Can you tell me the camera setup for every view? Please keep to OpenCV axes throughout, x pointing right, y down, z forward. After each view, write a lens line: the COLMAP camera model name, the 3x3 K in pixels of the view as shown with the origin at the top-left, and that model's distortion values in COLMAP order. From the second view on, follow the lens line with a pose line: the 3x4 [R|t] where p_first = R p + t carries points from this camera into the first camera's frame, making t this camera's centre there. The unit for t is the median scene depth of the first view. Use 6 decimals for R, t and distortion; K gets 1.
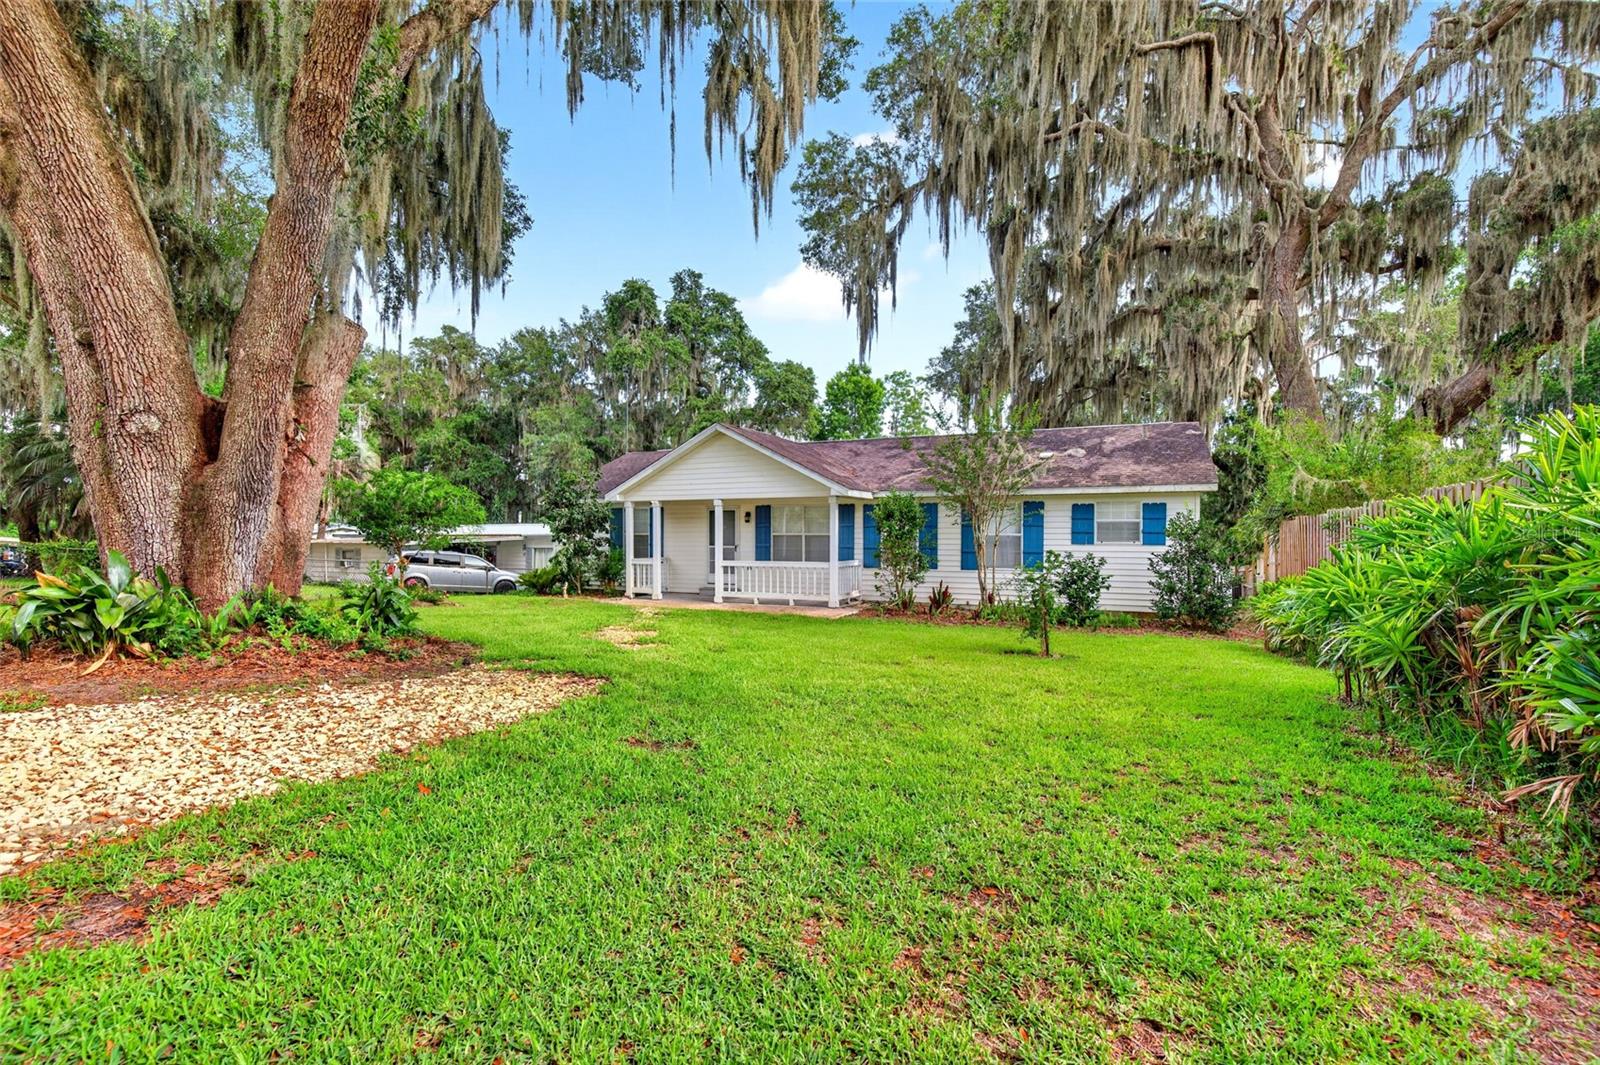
lens RADIAL K [[715.1, 0, 771.9], [0, 715.1, 535.8], [0, 0, 1]] dist [-0.001542, -0.000067]
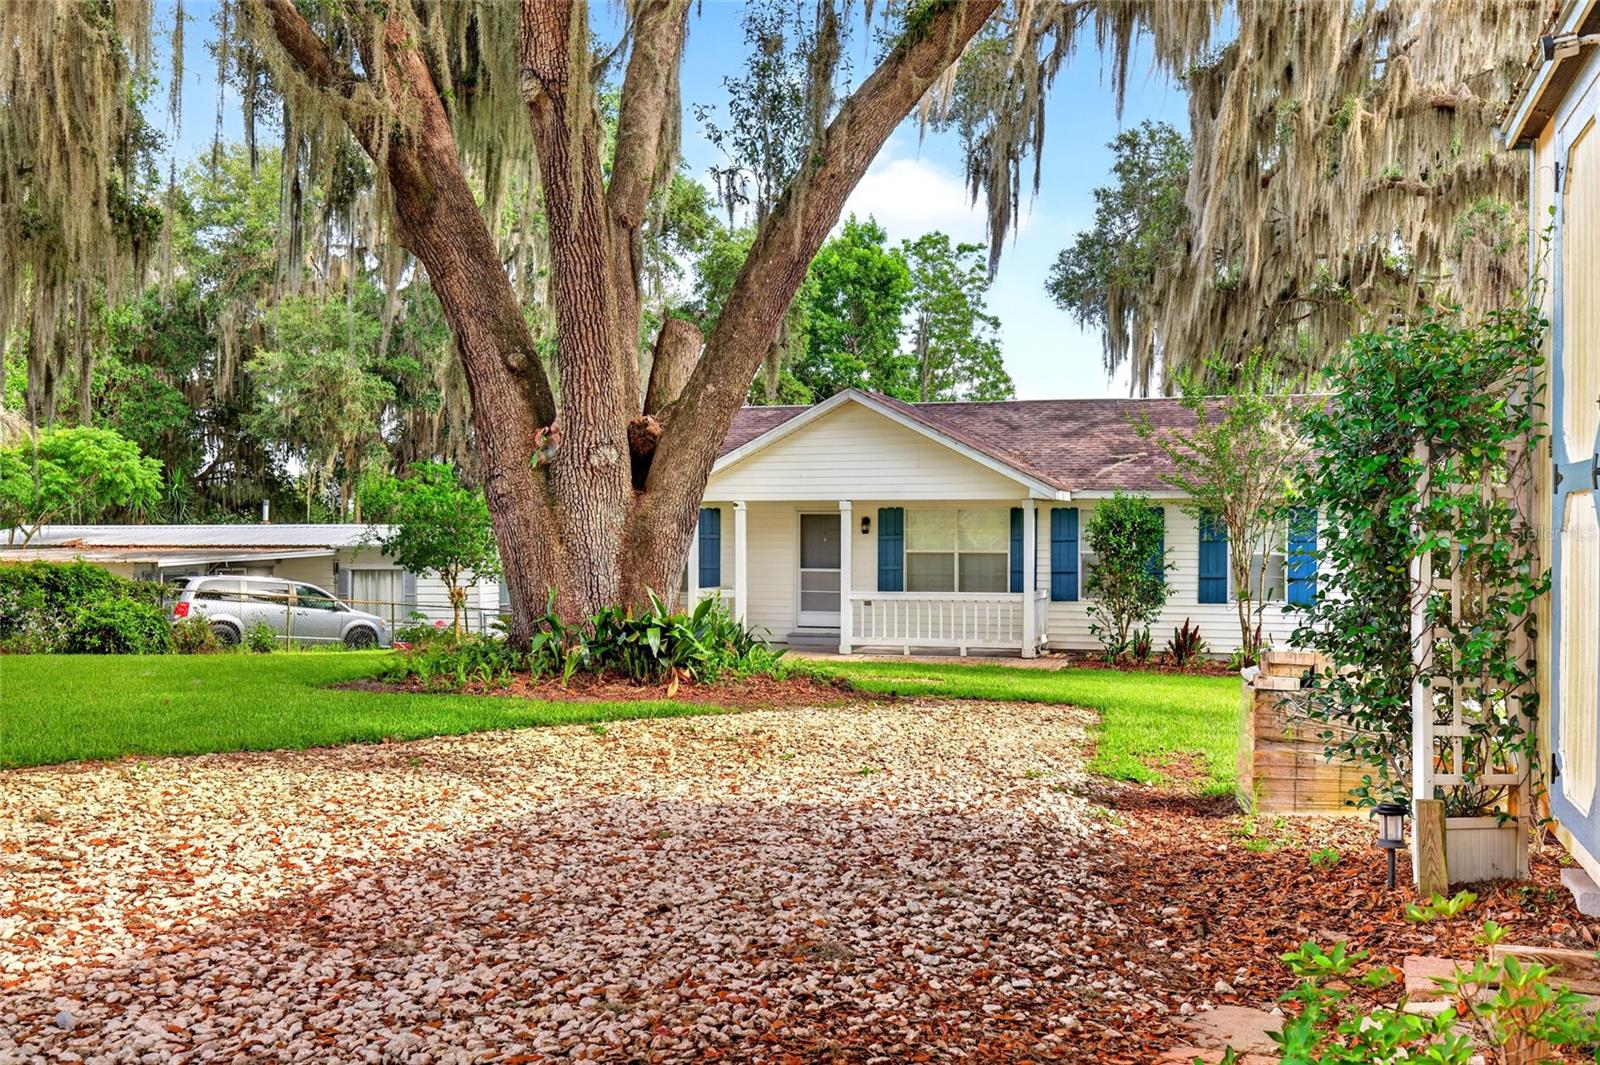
lens RADIAL K [[1446.7, 0, 800.0], [0, 1446.7, 532.5], [0, 0, 1]] dist [0.002216, 0.009612]
pose [[0.992799, 0.001121, 0.119785, -0.199044], [-0.000389, 0.999981, -0.006133, -0.008878], [-0.119790, 0.006042, 0.992781, -0.245373]]
